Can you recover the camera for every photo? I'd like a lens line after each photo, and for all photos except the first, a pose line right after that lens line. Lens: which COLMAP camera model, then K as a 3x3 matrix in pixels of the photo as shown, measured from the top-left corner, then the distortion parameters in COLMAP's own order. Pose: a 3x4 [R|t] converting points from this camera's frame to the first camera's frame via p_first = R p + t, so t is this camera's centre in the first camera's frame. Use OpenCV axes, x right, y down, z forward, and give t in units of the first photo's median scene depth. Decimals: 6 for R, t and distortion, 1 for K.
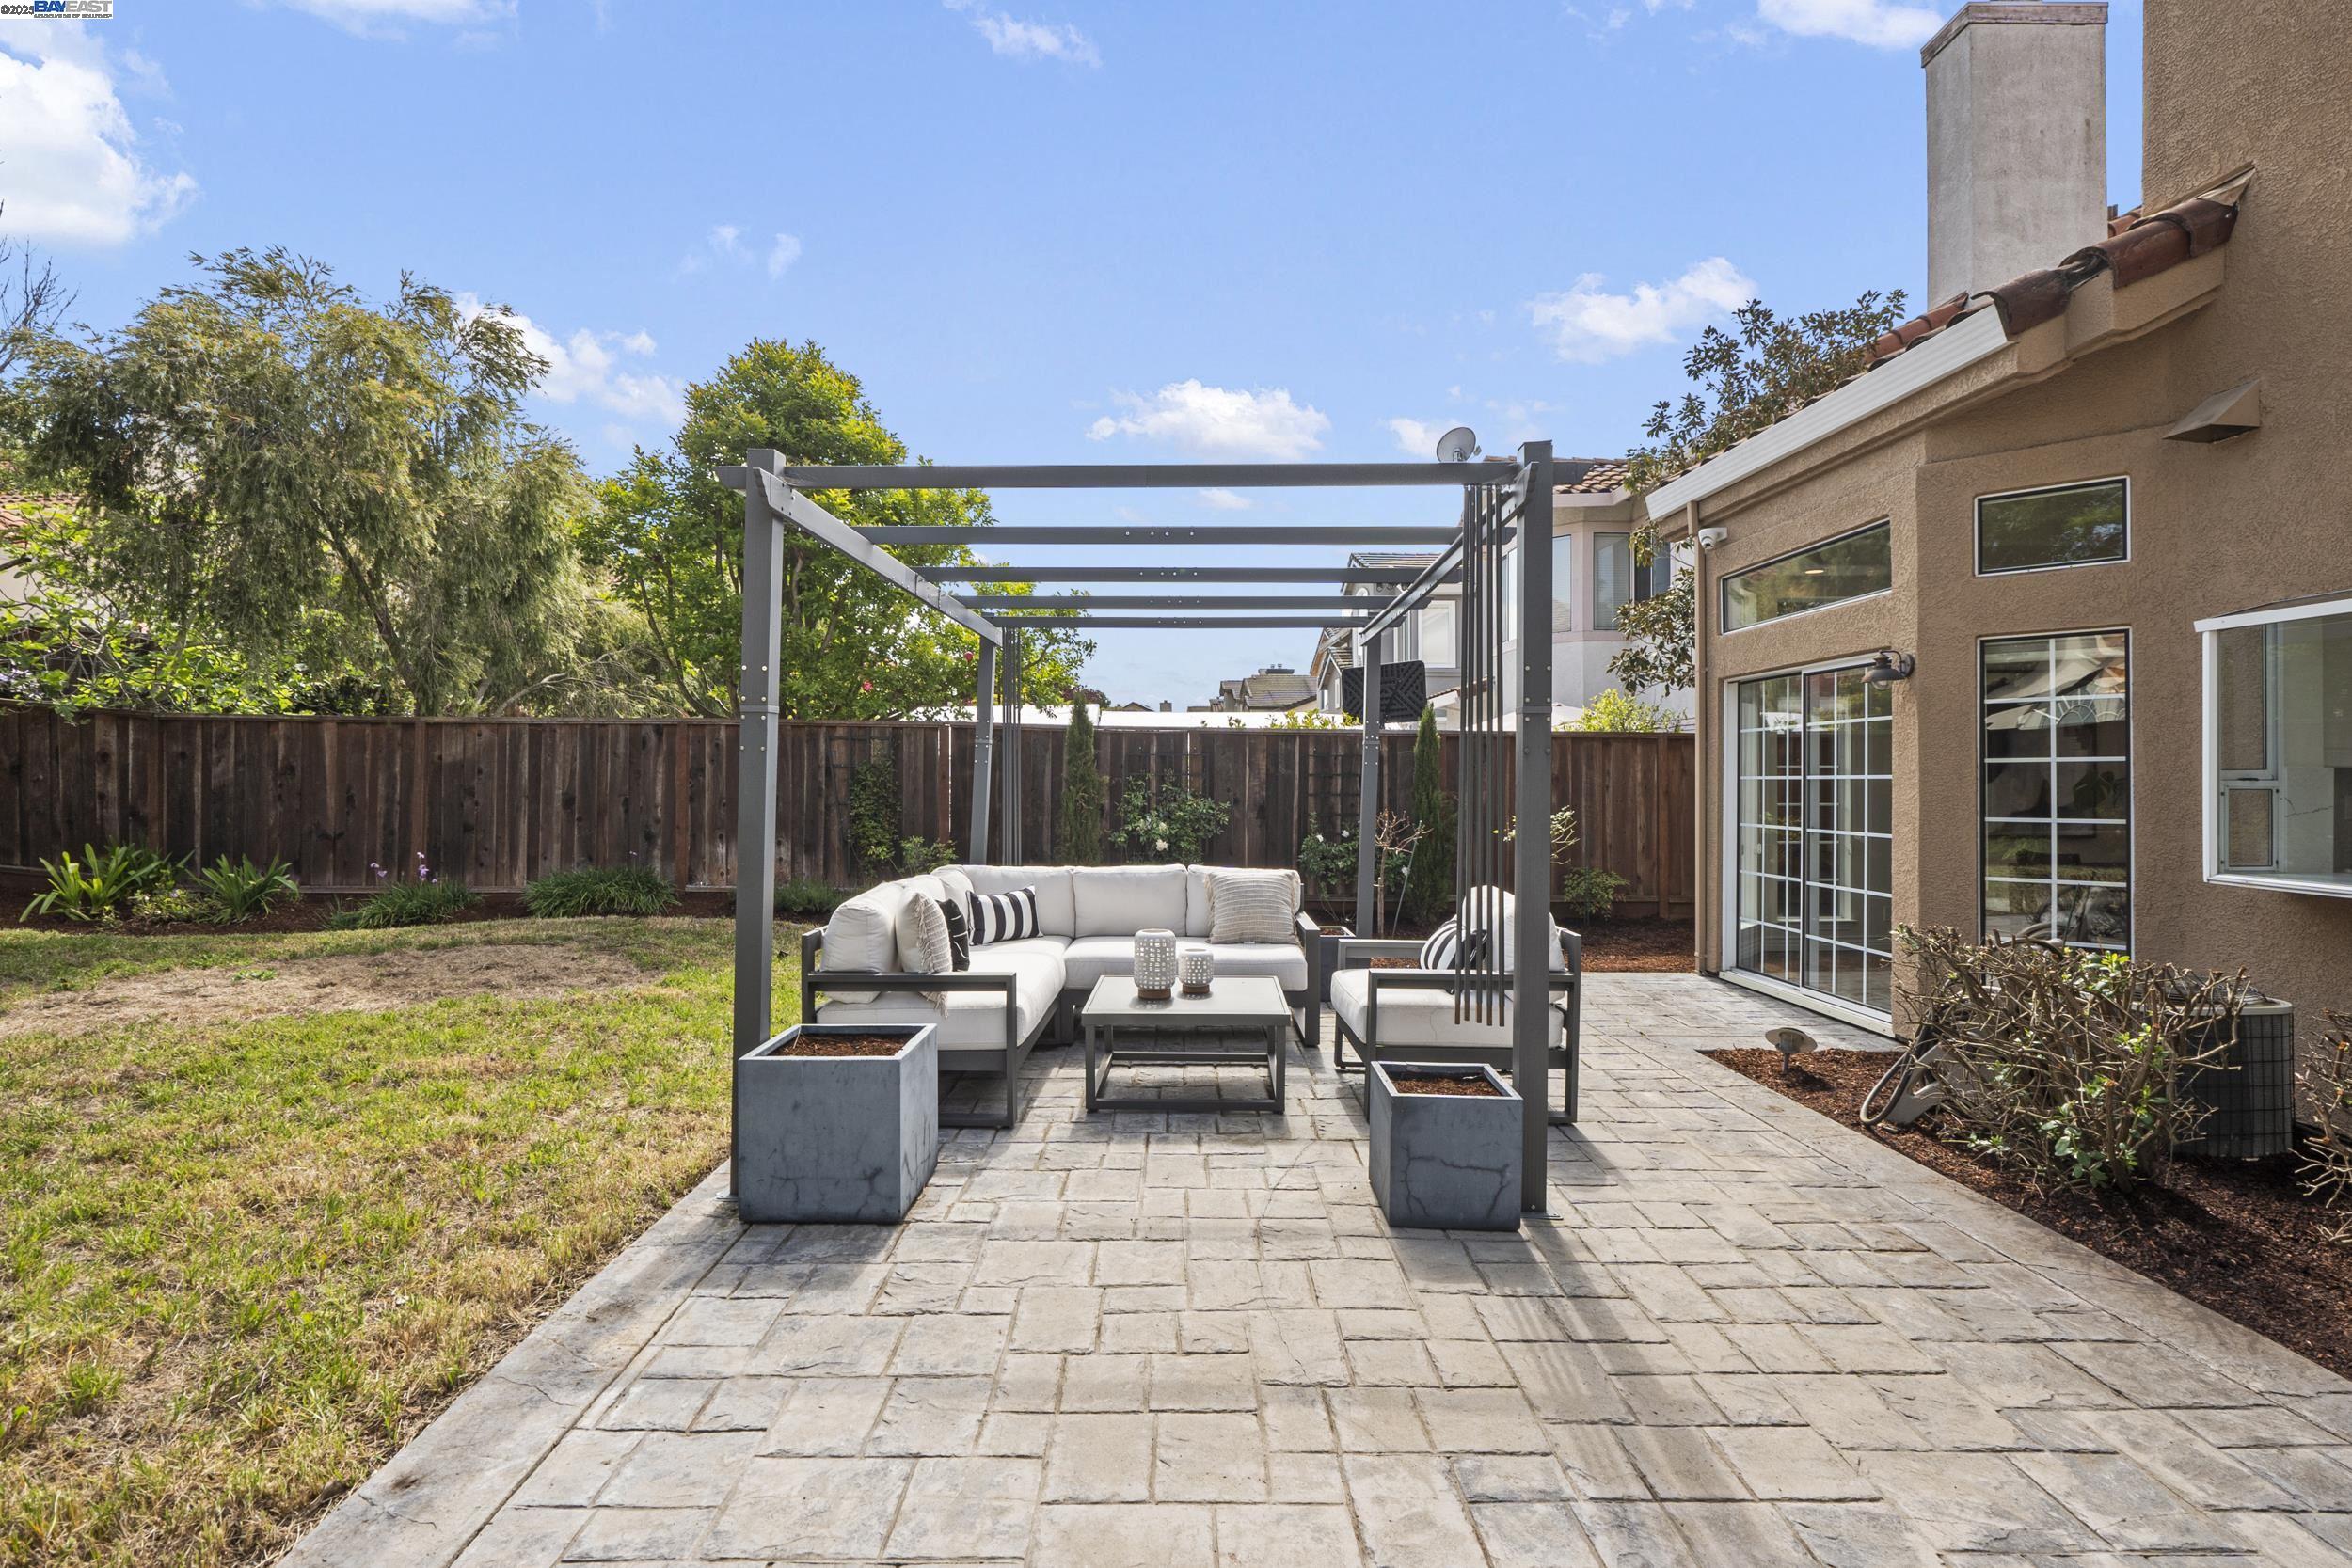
lens RADIAL K [[1115.3, 0, 1170.6], [0, 1115.3, 779.4], [0, 0, 1]] dist [-0.001331, -0.000786]
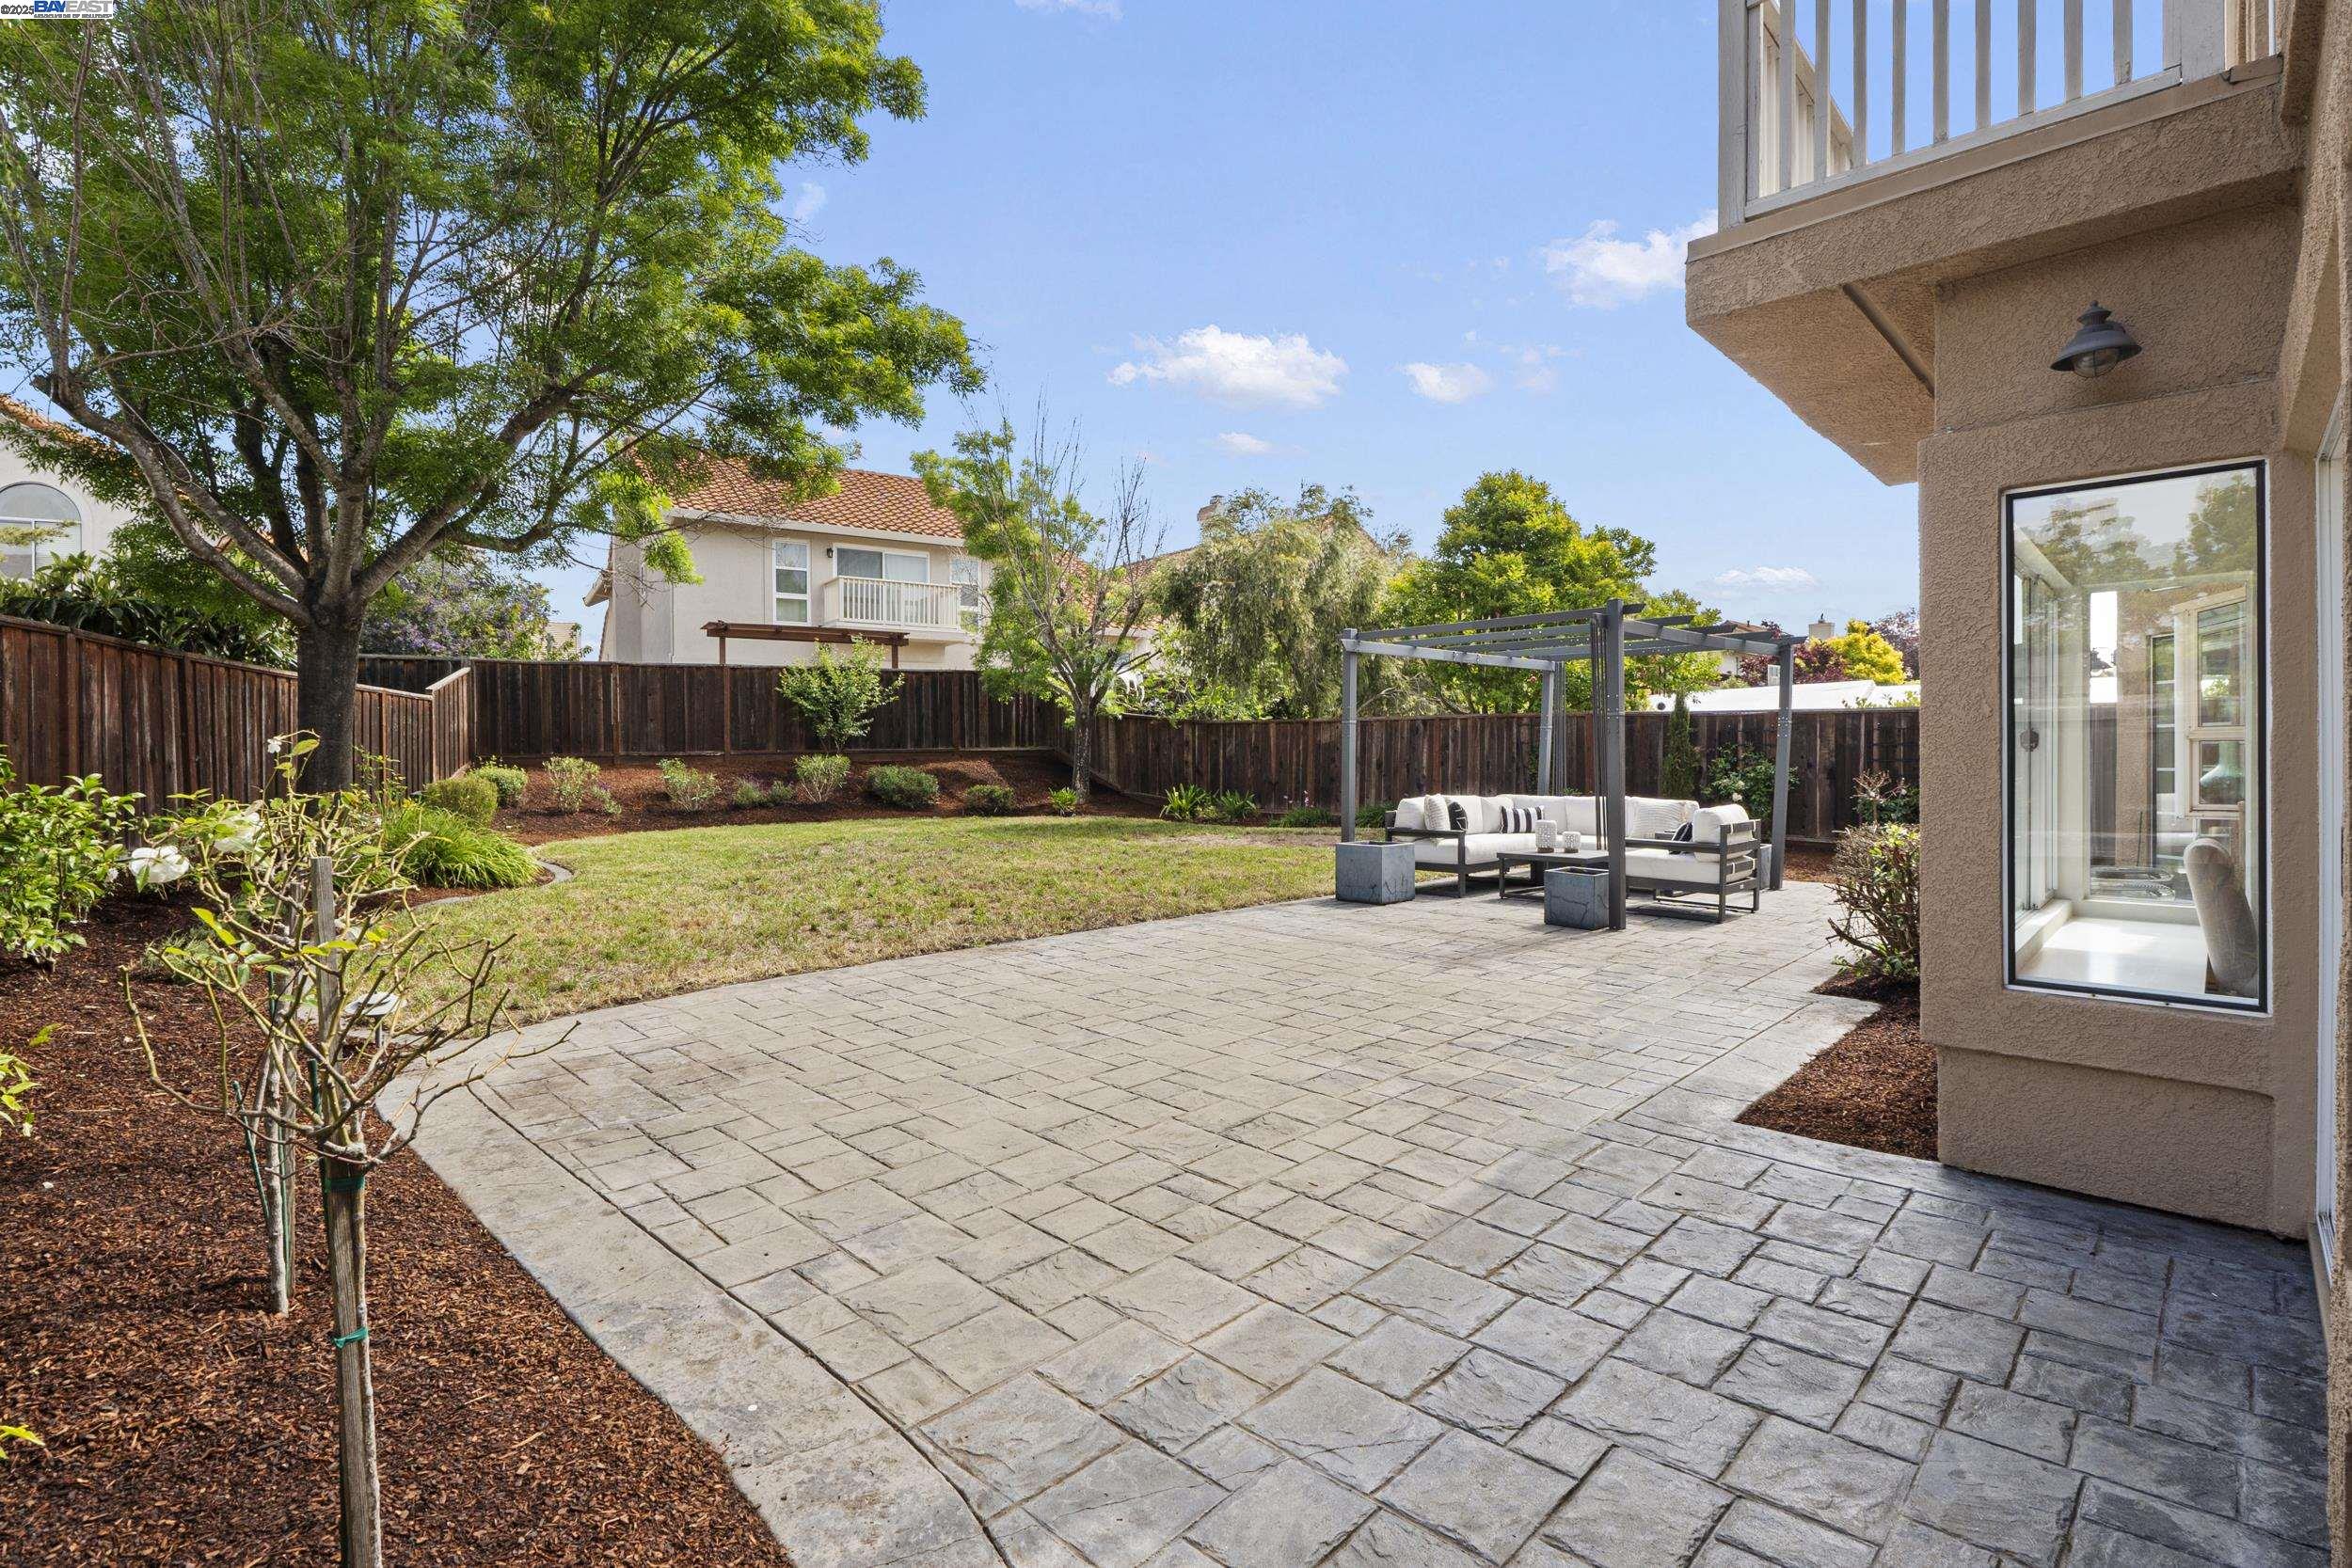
lens RADIAL K [[1115.3, 0, 1170.6], [0, 1115.3, 779.4], [0, 0, 1]] dist [-0.001331, -0.000786]
pose [[0.704036, 0.009442, -0.710102, 0.466671], [0.002693, 0.999869, 0.015965, 0.013492], [0.710159, -0.013152, 0.703918, -0.455961]]
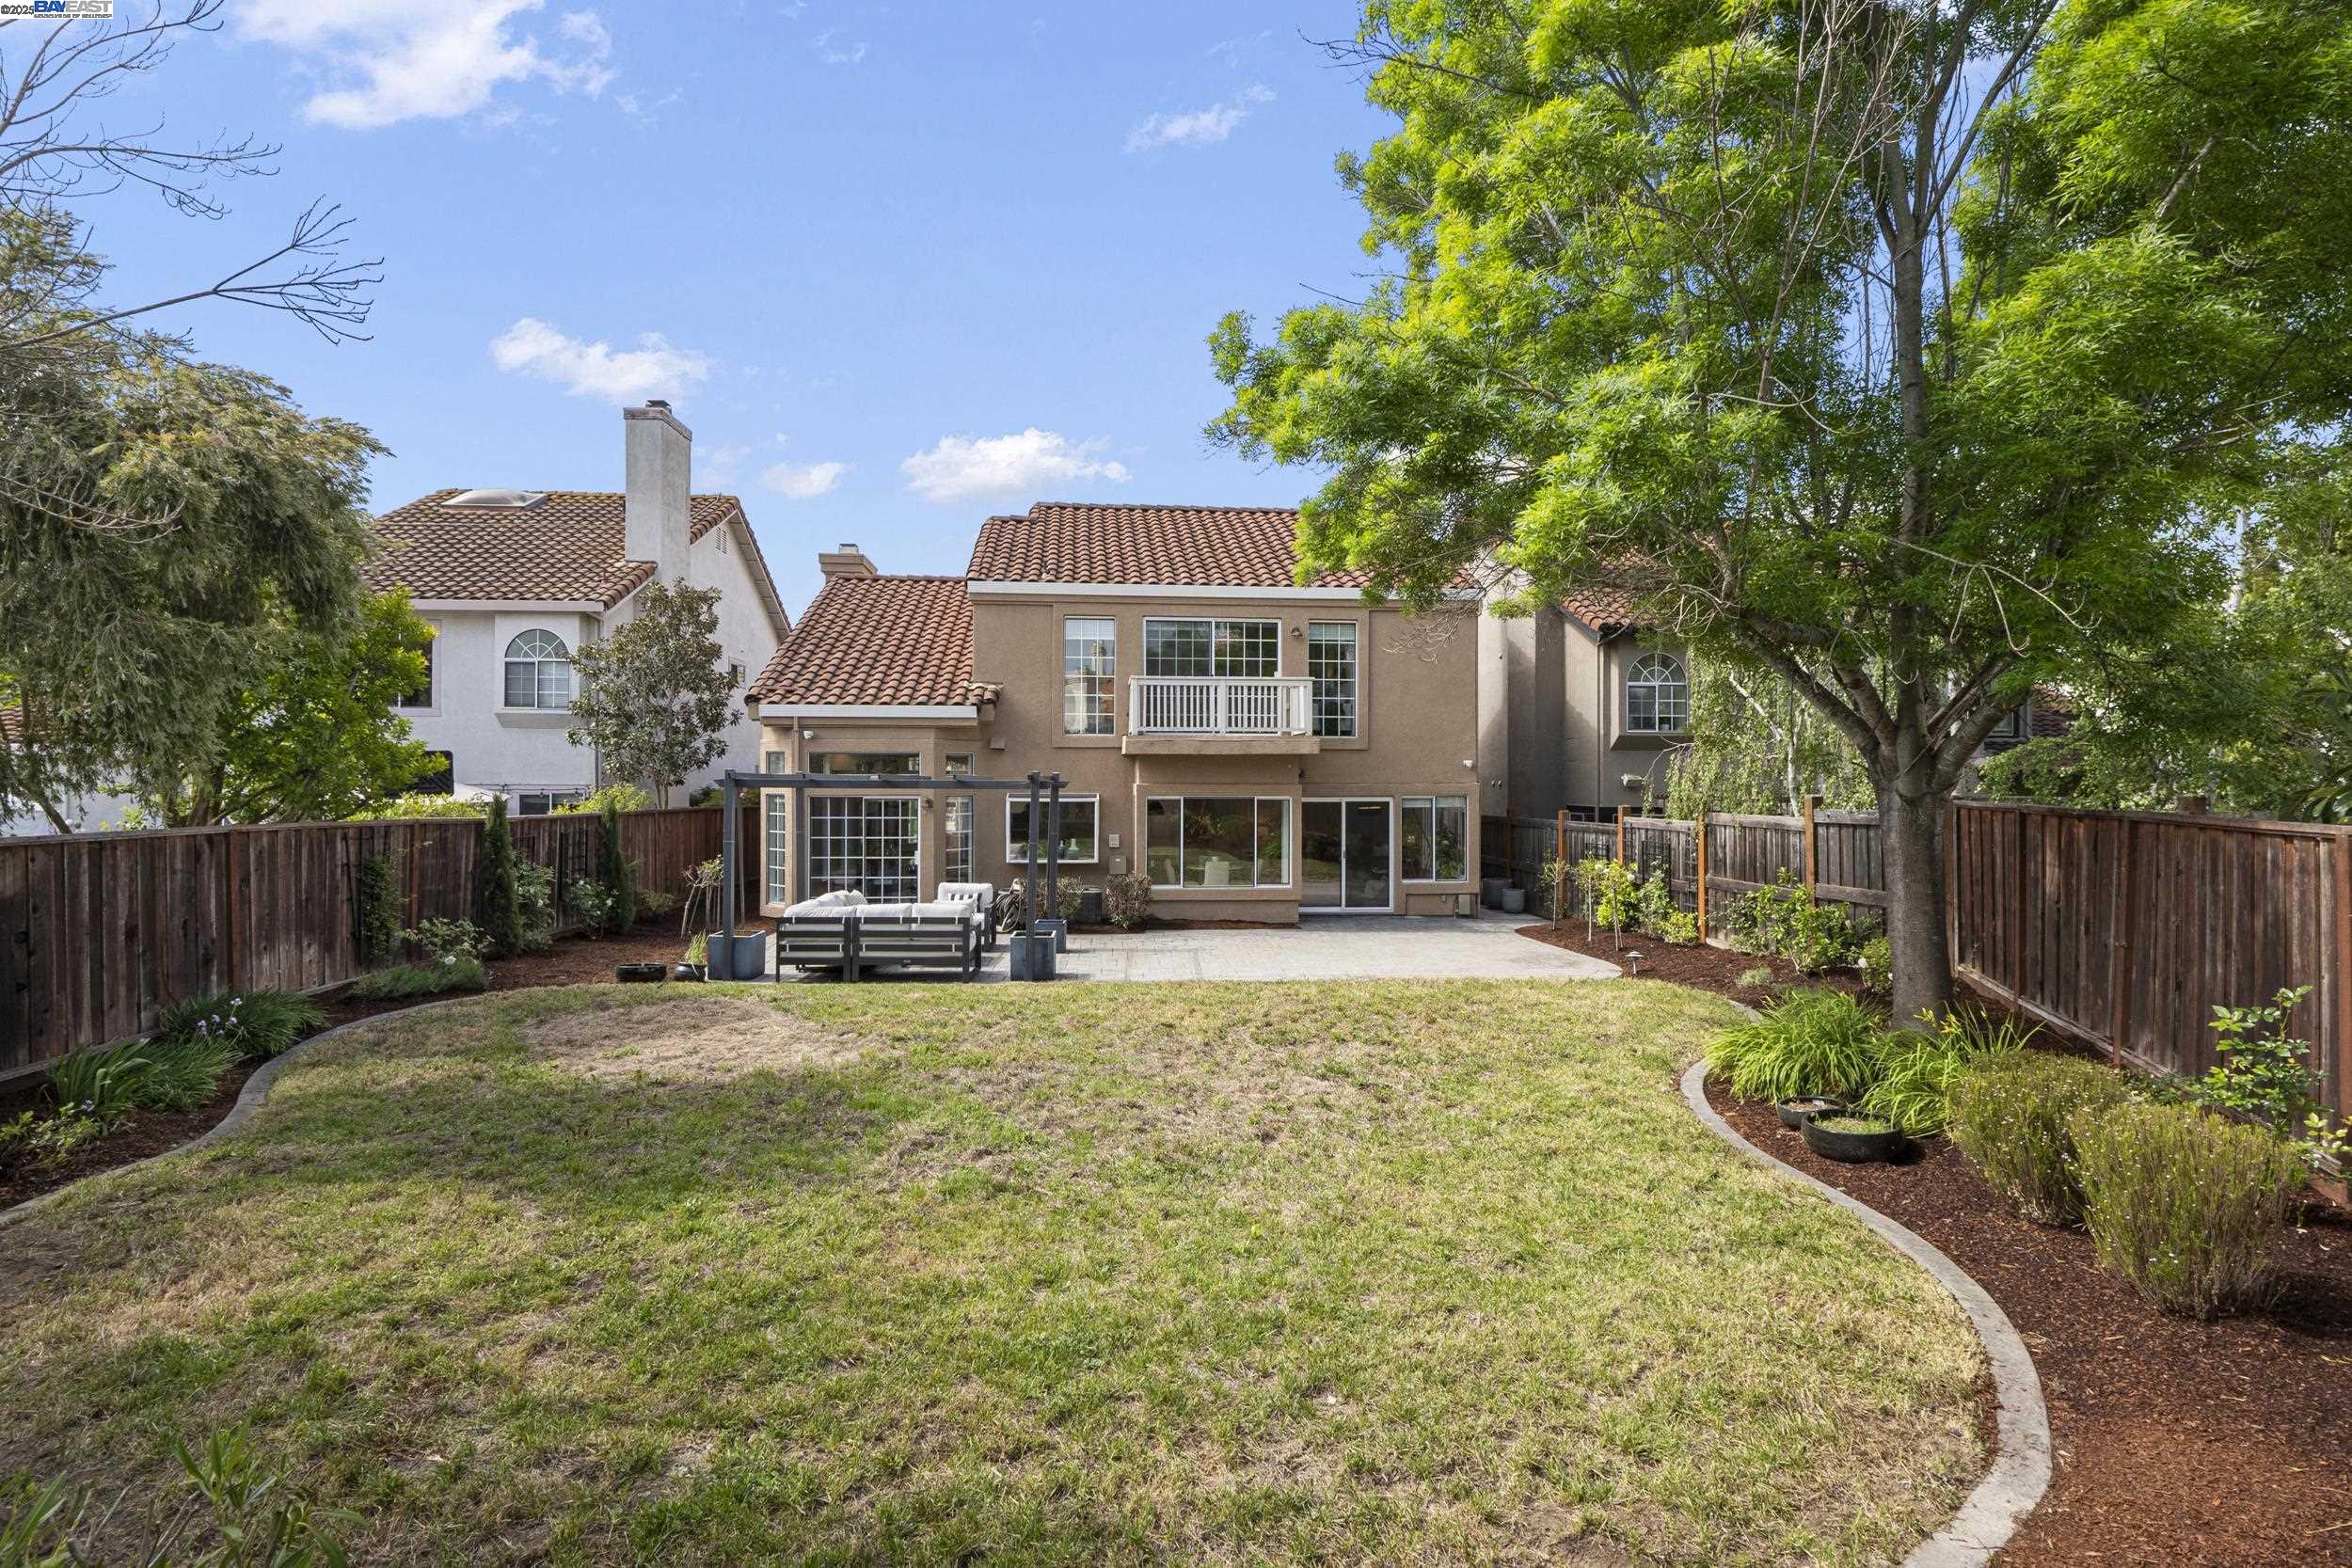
lens RADIAL K [[1115.3, 0, 1170.6], [0, 1115.3, 779.4], [0, 0, 1]] dist [-0.001331, -0.000786]
pose [[-0.059038, -0.002211, 0.998253, -1.403911], [-0.006035, 0.999980, 0.001858, -0.099504], [-0.998237, -0.005915, -0.059050, 0.288011]]
